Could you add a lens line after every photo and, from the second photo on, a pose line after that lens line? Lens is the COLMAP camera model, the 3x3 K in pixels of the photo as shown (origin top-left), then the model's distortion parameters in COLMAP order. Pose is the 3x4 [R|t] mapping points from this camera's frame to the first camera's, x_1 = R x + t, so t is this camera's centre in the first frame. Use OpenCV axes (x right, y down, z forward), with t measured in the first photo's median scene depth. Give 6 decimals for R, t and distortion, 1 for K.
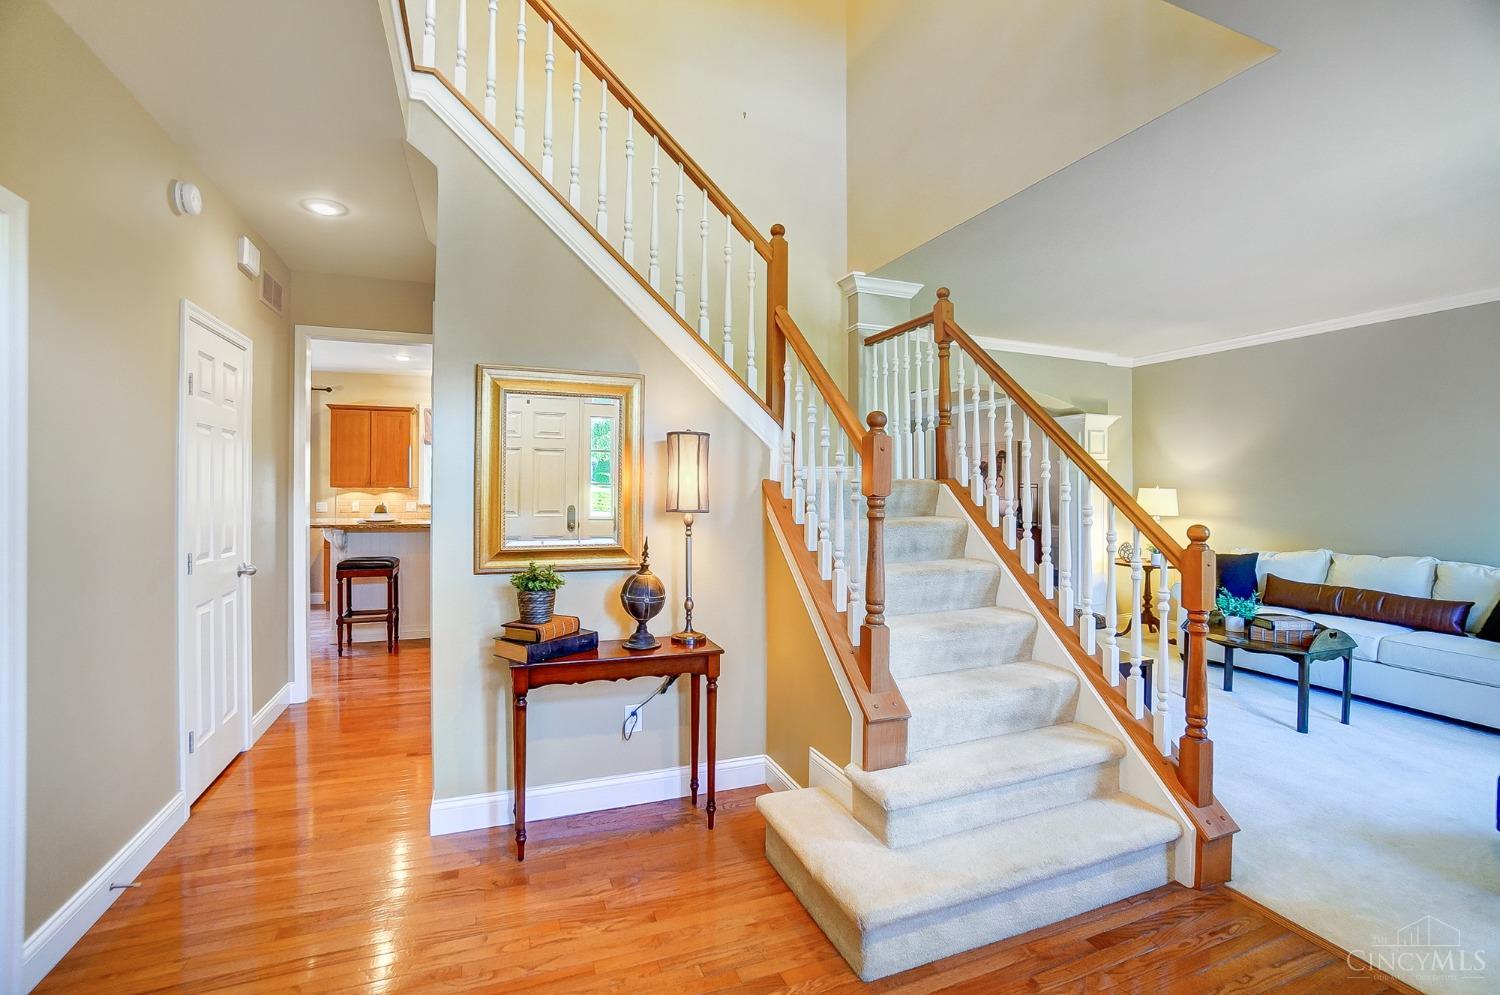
lens RADIAL K [[672.8, 0, 741.5], [0, 672.8, 492.8], [0, 0, 1]] dist [-0.067311, 0.026242]
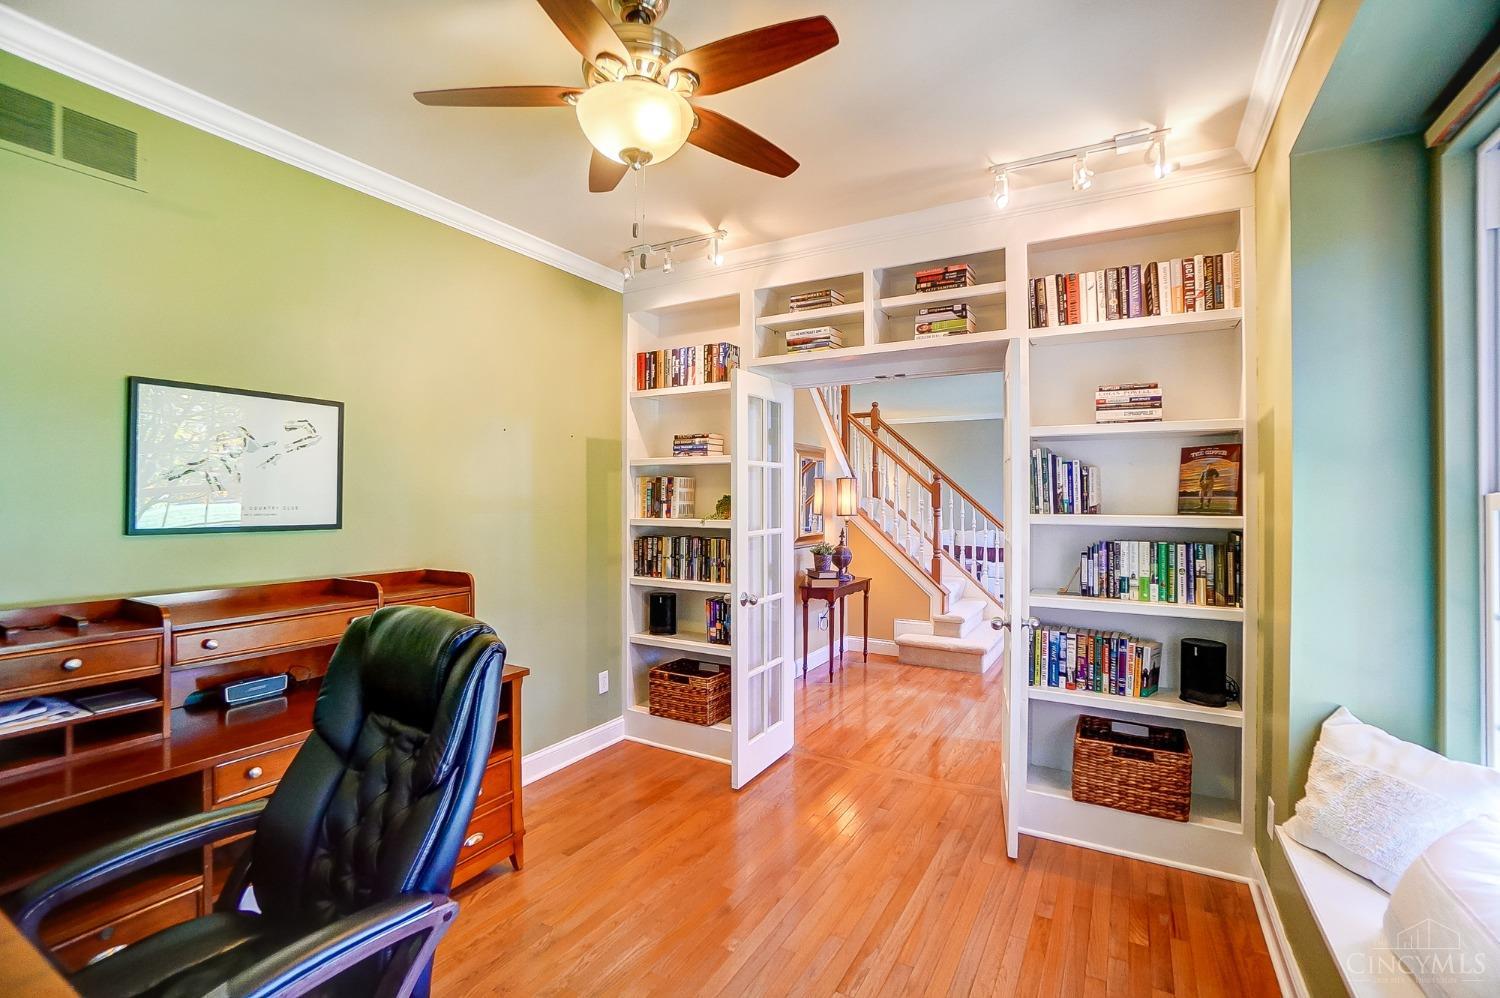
lens RADIAL K [[672.8, 0, 741.5], [0, 672.8, 494.3], [0, 0, 1]] dist [-0.067311, 0.026242]
pose [[0.780326, 0.000540, 0.625373, -1.709805], [-0.003511, 0.999988, 0.003518, -0.044995], [-0.625363, -0.004941, 0.780318, -0.441897]]
